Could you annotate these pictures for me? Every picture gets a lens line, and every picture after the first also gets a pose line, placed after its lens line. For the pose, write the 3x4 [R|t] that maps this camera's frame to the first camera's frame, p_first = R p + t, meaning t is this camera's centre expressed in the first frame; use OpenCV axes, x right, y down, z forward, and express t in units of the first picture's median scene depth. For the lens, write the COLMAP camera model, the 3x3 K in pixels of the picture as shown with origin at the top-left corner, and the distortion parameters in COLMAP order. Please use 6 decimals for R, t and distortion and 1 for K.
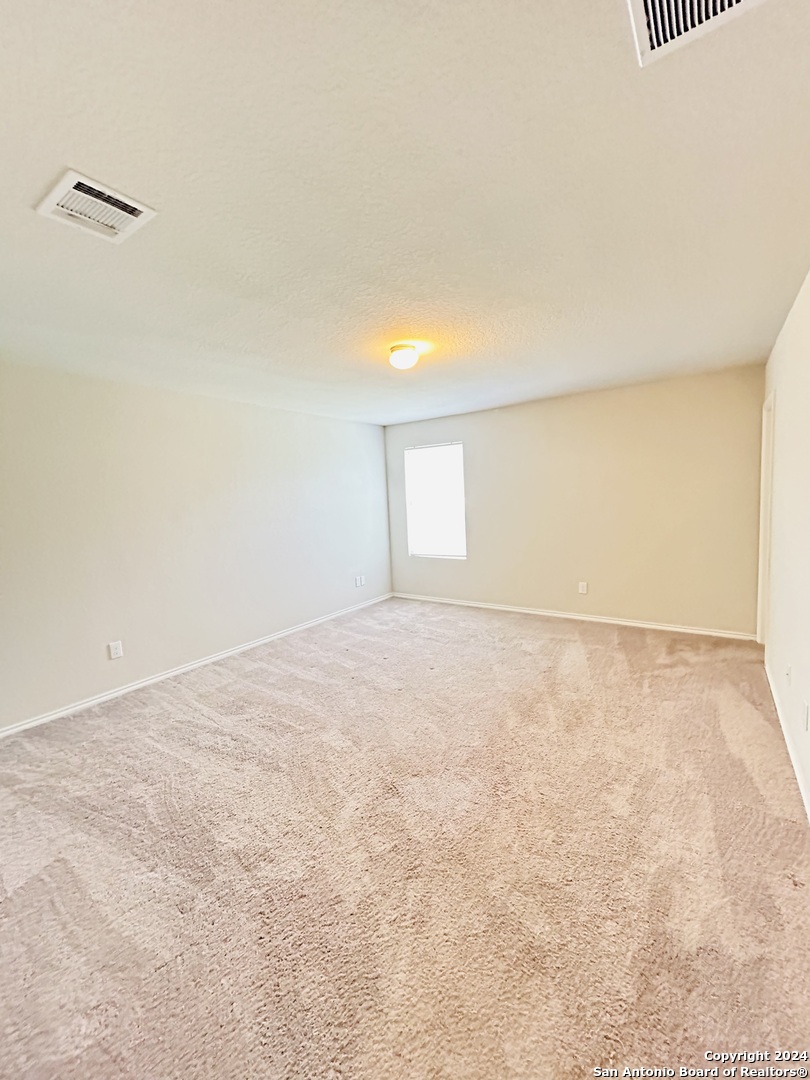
lens RADIAL K [[436.0, 0, 404.6], [0, 436.0, 537.6], [0, 0, 1]] dist [-0.001288, 0.000311]
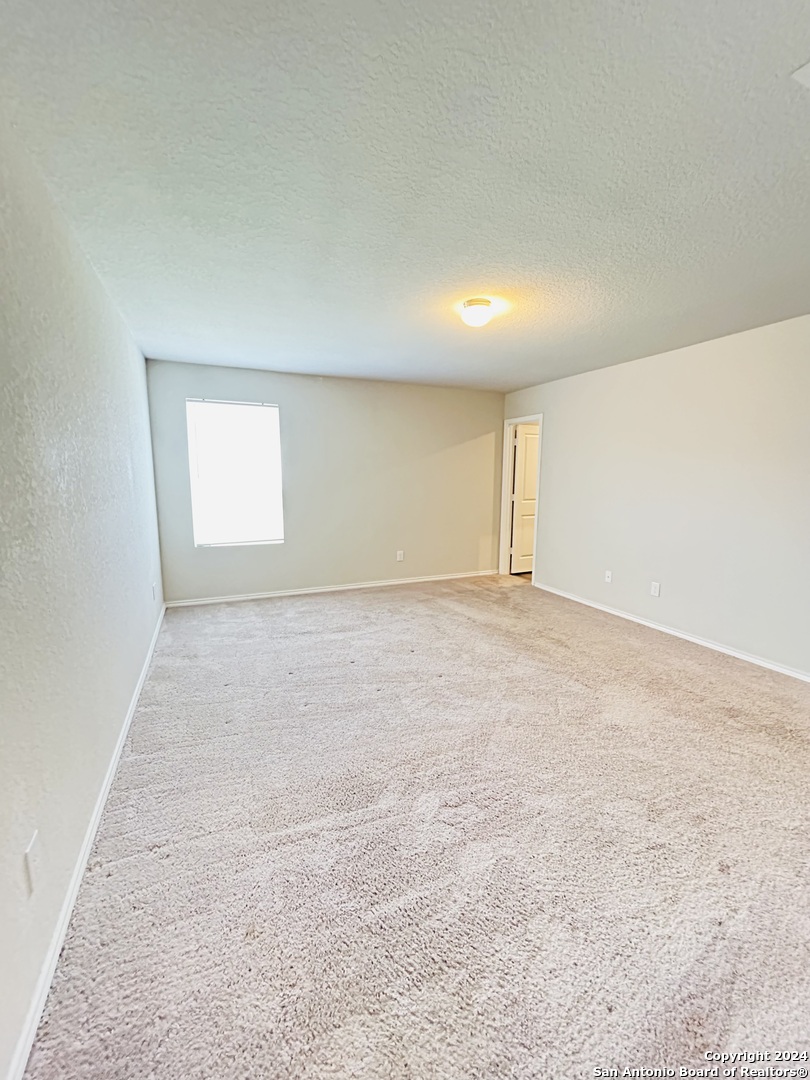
lens RADIAL K [[436.0, 0, 400.6], [0, 436.0, 539.9], [0, 0, 1]] dist [-0.001288, 0.000311]
pose [[0.531544, -0.084958, 0.842759, -0.525324], [0.058556, 0.996262, 0.063500, 0.002298], [-0.845004, 0.015596, 0.534533, 0.382074]]
